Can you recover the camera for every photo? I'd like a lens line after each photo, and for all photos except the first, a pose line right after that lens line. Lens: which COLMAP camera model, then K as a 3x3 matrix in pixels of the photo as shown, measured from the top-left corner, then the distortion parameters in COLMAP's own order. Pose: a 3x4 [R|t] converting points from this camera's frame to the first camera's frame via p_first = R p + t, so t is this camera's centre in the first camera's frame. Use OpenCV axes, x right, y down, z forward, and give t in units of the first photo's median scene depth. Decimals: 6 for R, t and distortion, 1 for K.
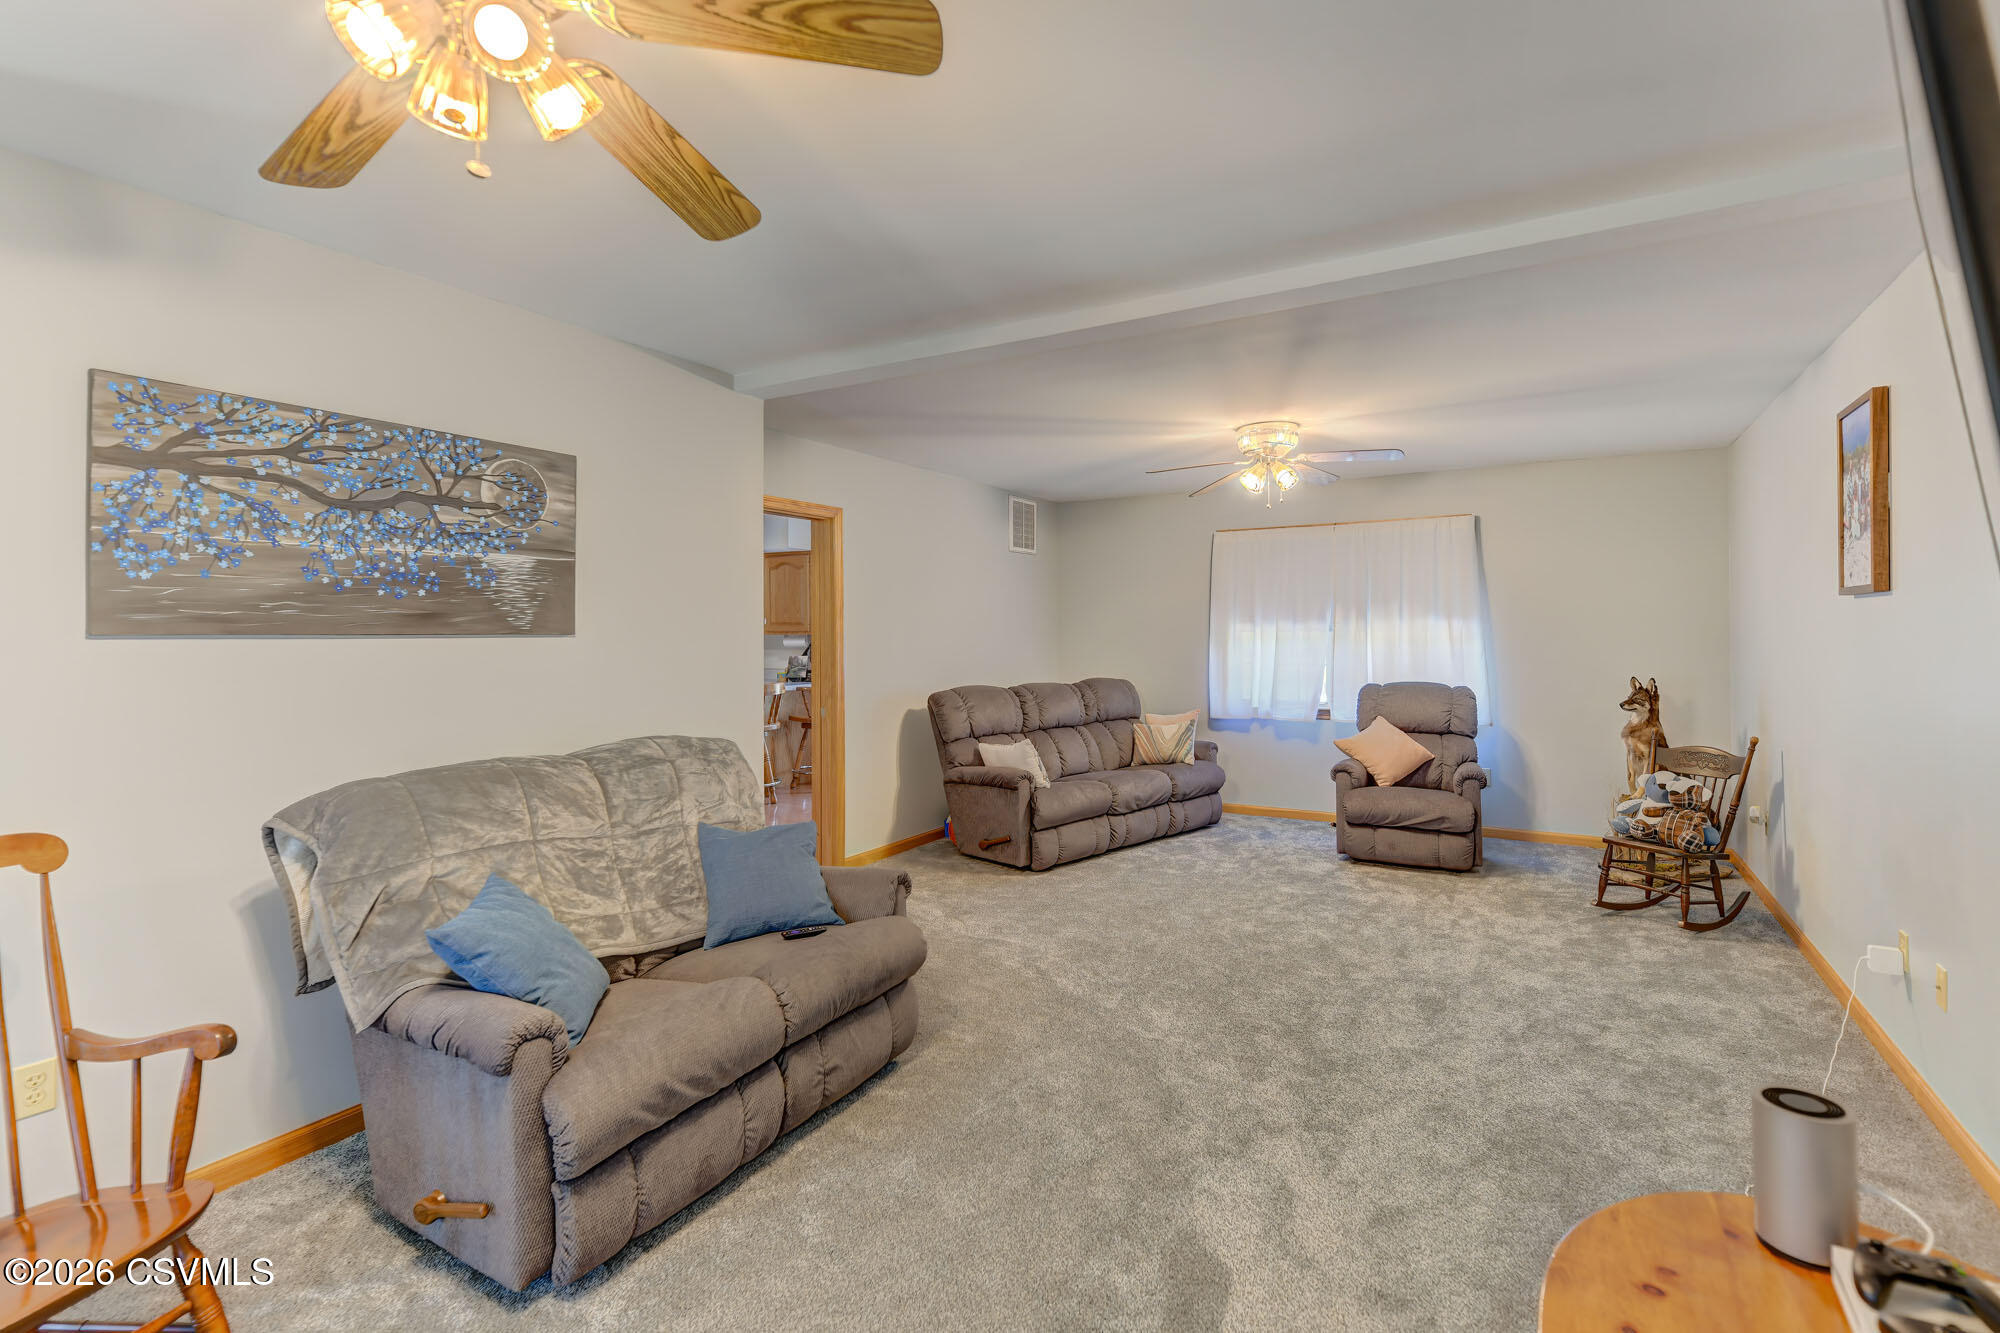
lens RADIAL K [[944.0, 0, 1040.8], [0, 944.0, 624.0], [0, 0, 1]] dist [0.015634, -0.002886]
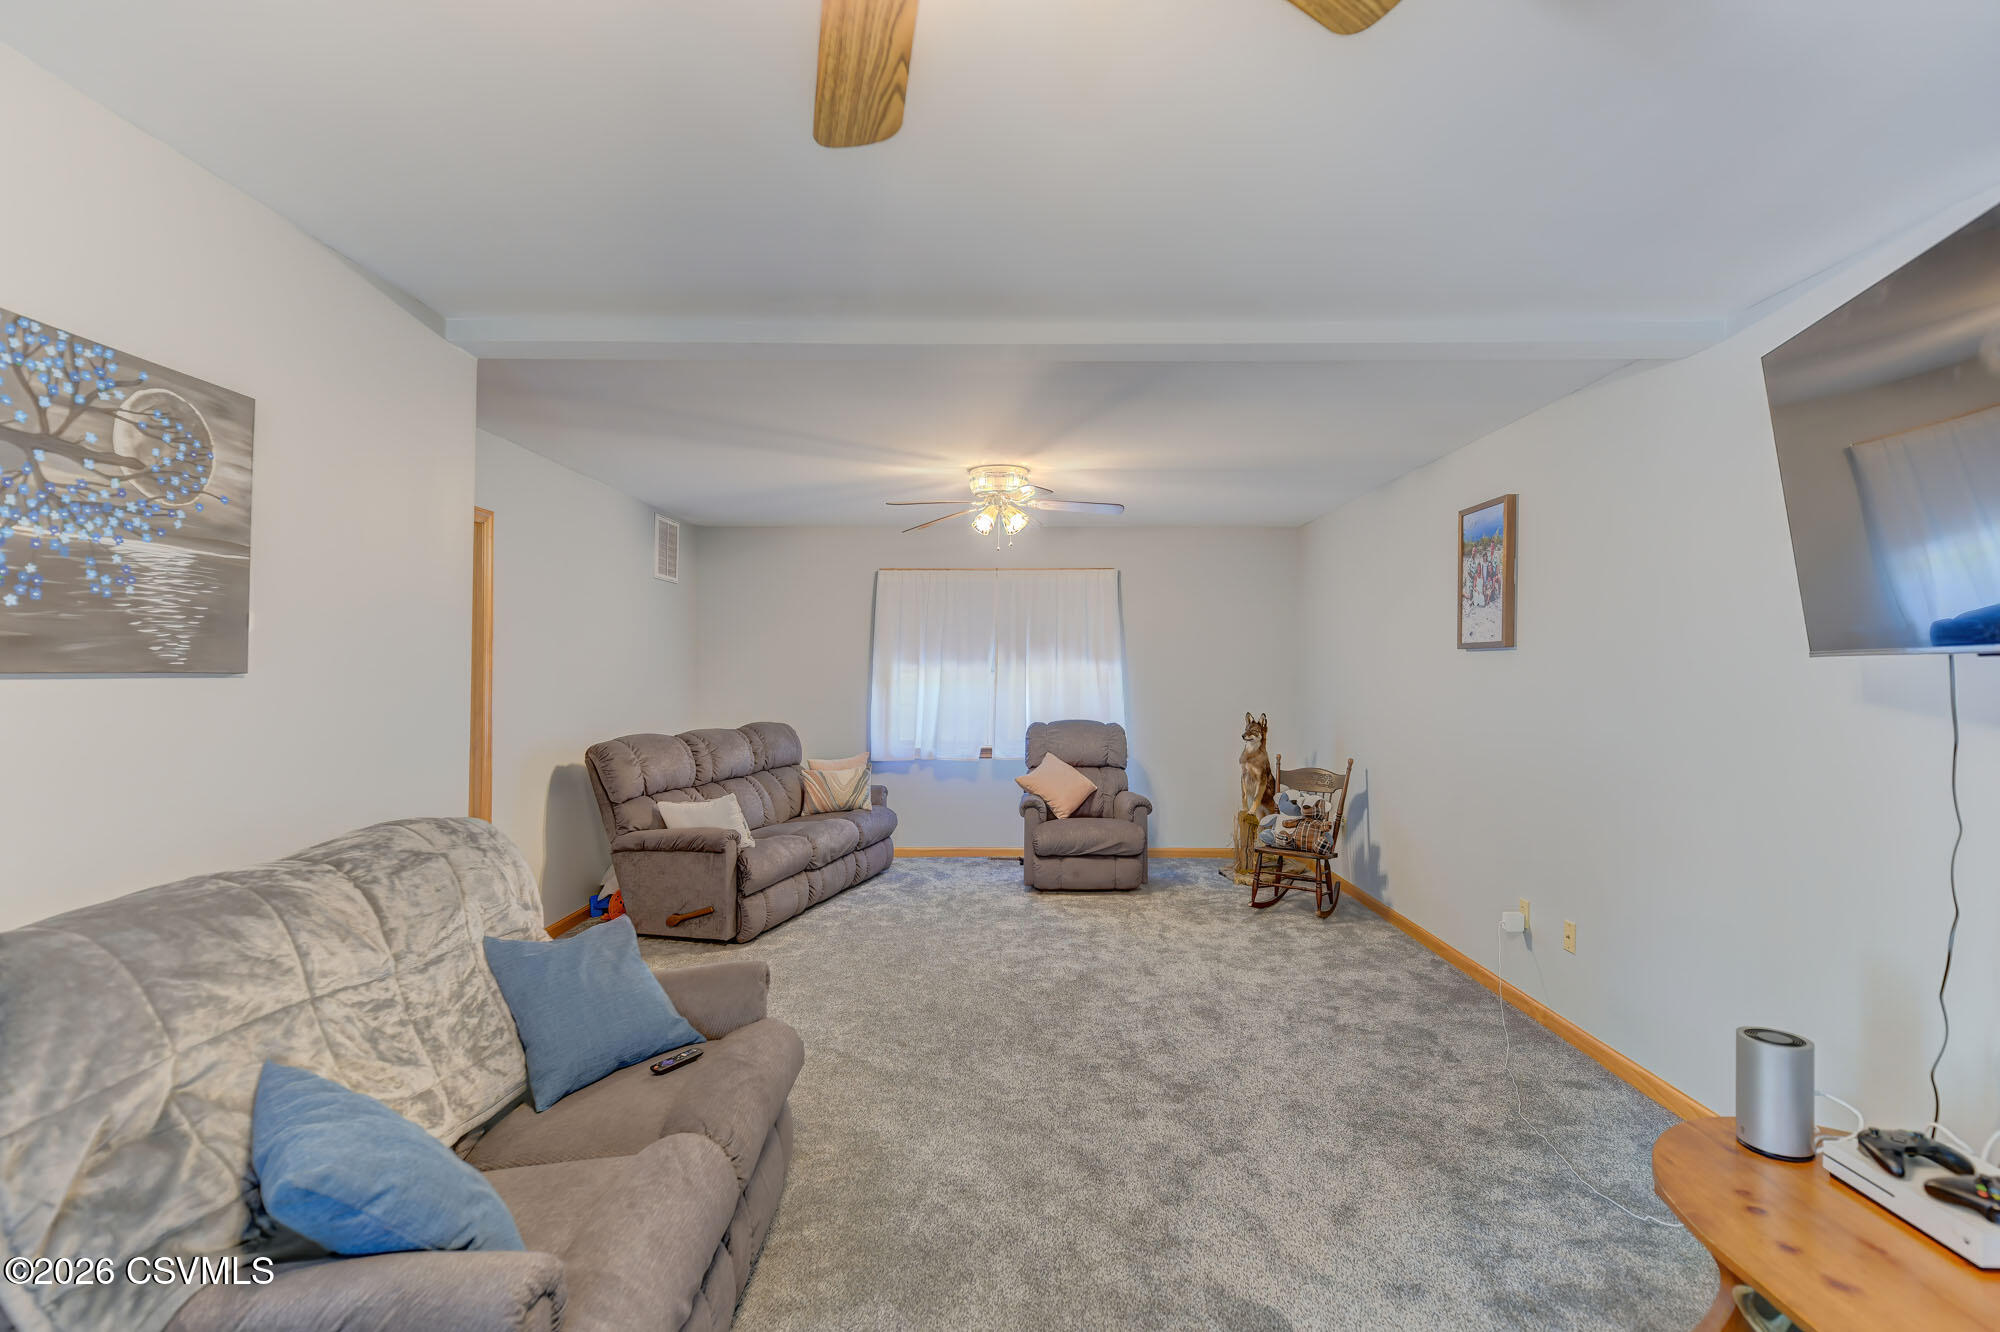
lens RADIAL K [[944.0, 0, 1005.0], [0, 944.0, 666.4], [0, 0, 1]] dist [0.015634, -0.002886]
pose [[0.870450, 0.009242, 0.492170, -0.350558], [-0.011125, 0.999938, 0.000899, -0.000117], [-0.492131, -0.006258, 0.870499, 0.170235]]
